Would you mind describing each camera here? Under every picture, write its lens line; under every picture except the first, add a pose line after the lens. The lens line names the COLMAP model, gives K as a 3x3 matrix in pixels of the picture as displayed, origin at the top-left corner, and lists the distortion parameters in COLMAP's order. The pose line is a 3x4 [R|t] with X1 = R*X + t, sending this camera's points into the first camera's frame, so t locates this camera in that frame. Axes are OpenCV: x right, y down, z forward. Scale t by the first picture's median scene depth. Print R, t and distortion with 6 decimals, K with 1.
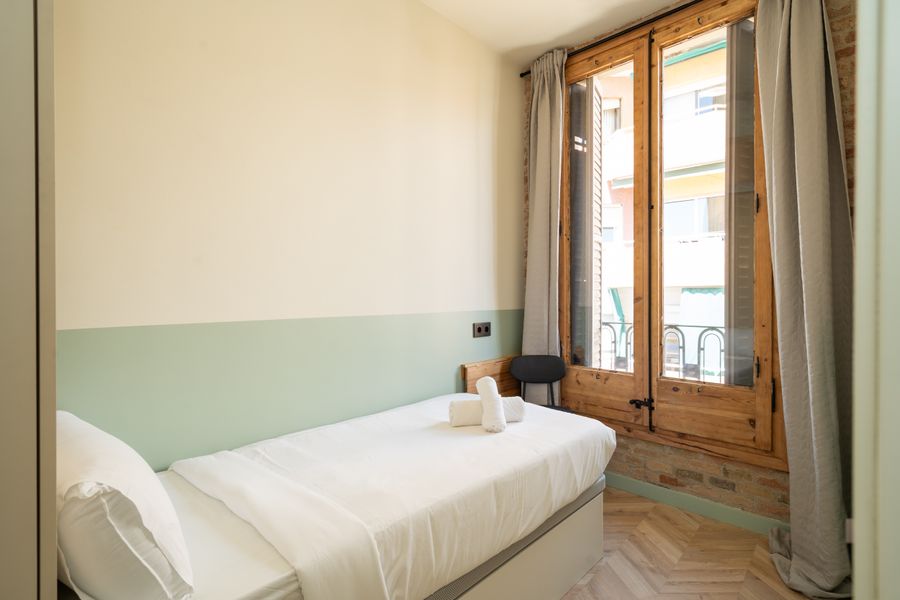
lens RADIAL K [[458.0, 0, 448.8], [0, 458.0, 299.4], [0, 0, 1]] dist [0.011818, 0.002351]
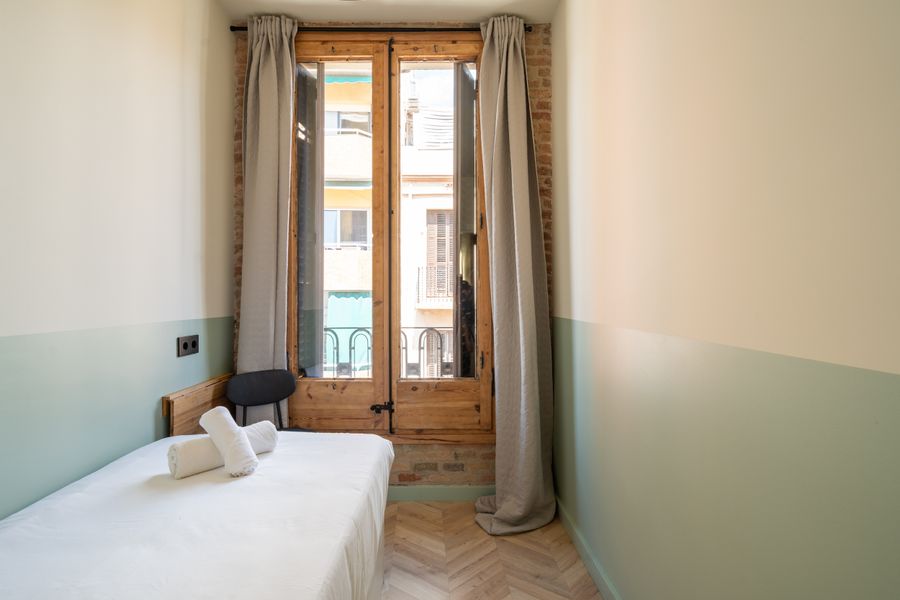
lens RADIAL K [[458.0, 0, 457.9], [0, 458.0, 297.6], [0, 0, 1]] dist [0.011818, 0.002351]
pose [[0.703037, 0.002054, 0.711150, -0.170623], [0.006763, 0.999931, -0.009574, -0.001528], [-0.711121, 0.011540, 0.702975, 0.179451]]
